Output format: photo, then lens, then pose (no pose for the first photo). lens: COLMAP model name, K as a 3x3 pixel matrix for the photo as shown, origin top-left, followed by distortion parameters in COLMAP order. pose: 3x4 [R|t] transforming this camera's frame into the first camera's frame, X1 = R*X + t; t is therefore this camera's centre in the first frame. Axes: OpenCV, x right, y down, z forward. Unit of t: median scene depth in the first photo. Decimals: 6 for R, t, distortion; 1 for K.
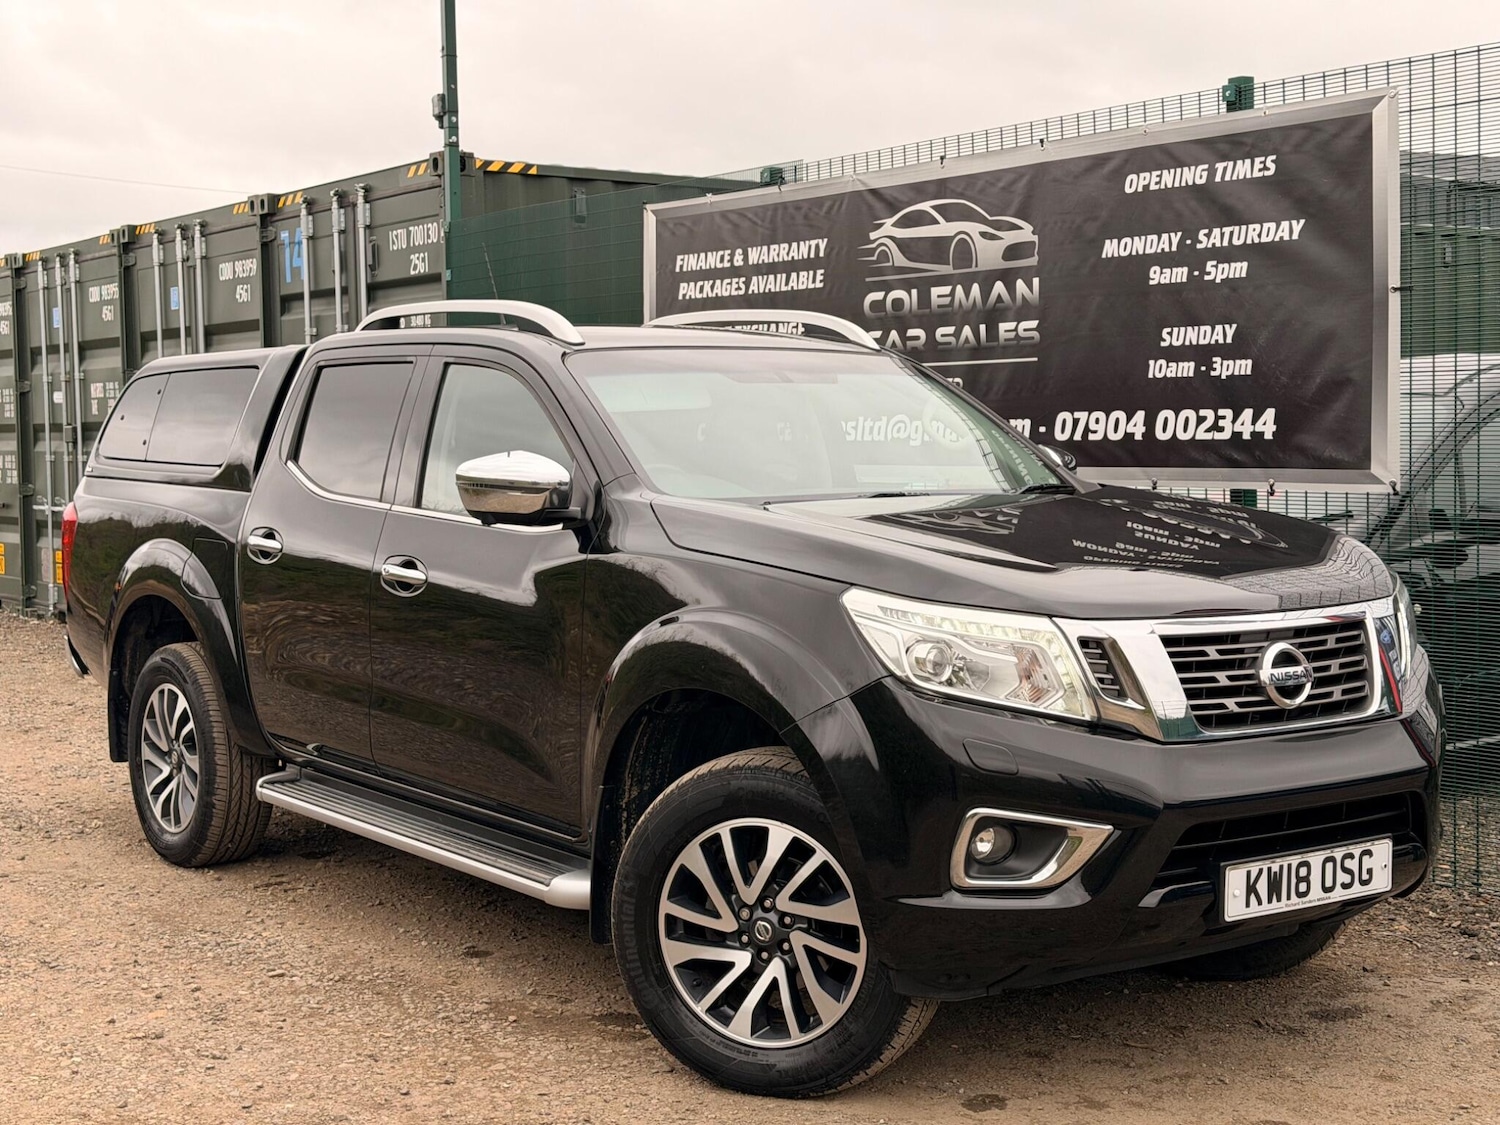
lens RADIAL K [[2156.7, 0, 743.2], [0, 2156.7, 558.6], [0, 0, 1]] dist [0.215796, -0.454896]
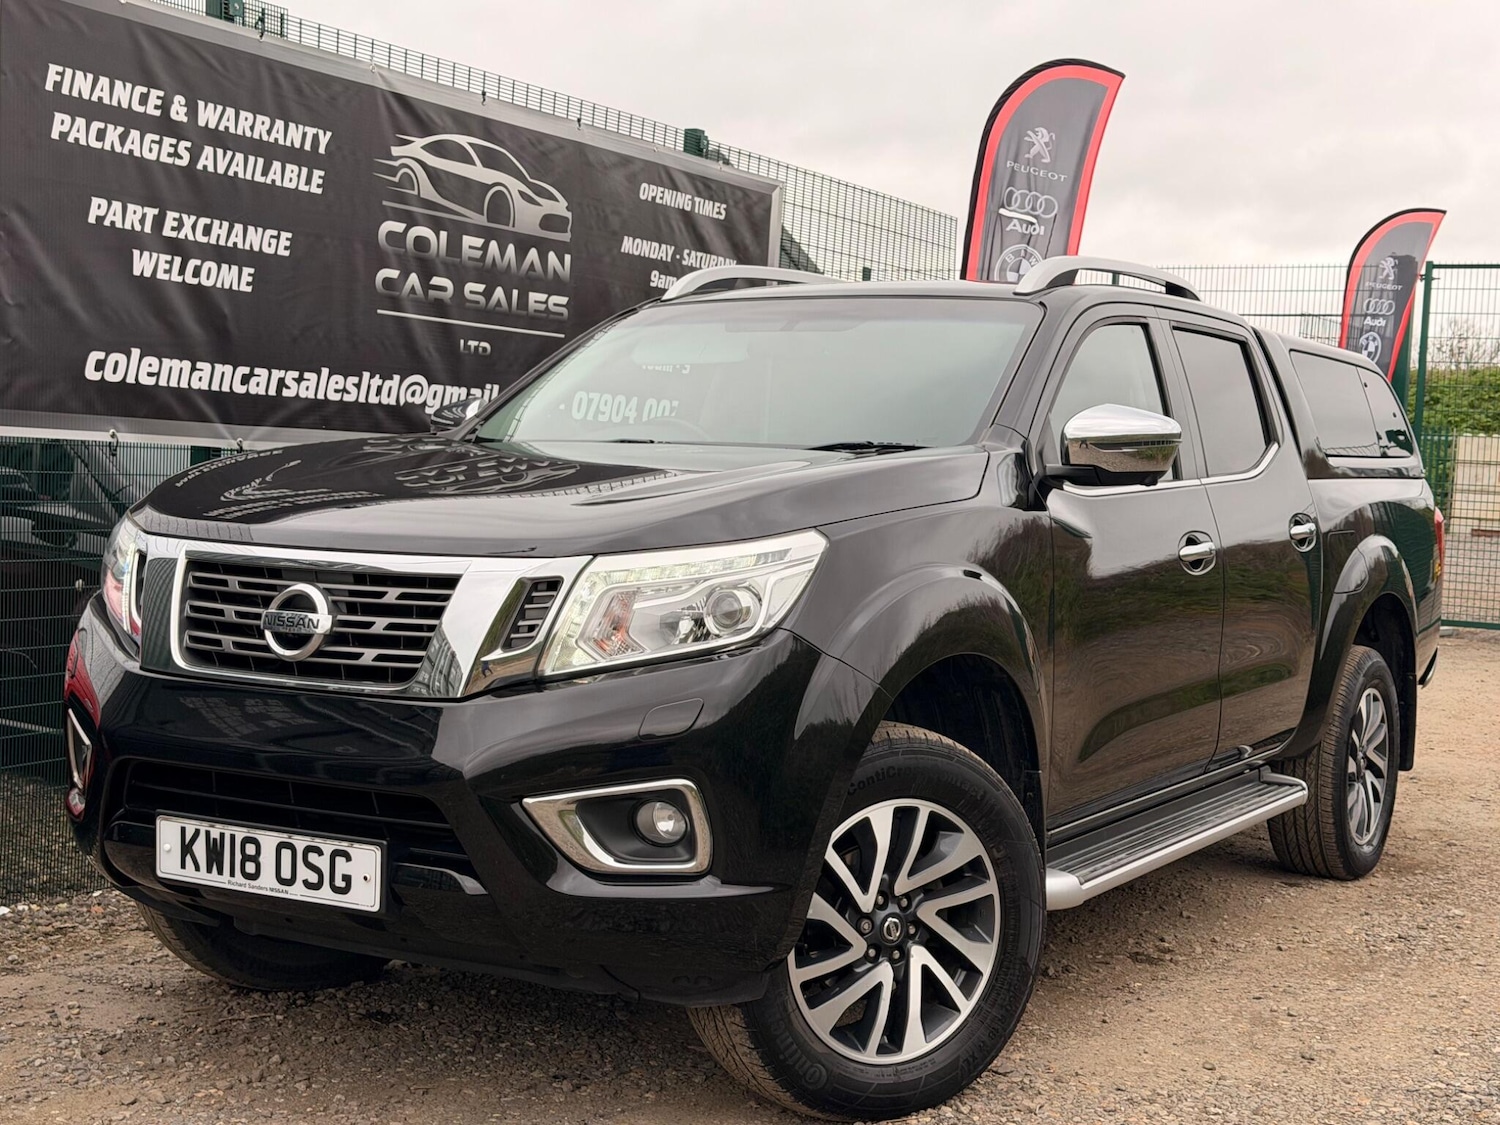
lens RADIAL K [[2156.7, 0, 743.2], [0, 2156.7, 558.6], [0, 0, 1]] dist [0.215796, -0.454896]
pose [[-0.383210, -0.040705, 0.922764, -0.817259], [0.019632, 0.998444, 0.052196, -0.040205], [-0.923453, 0.038118, -0.381815, 1.306531]]
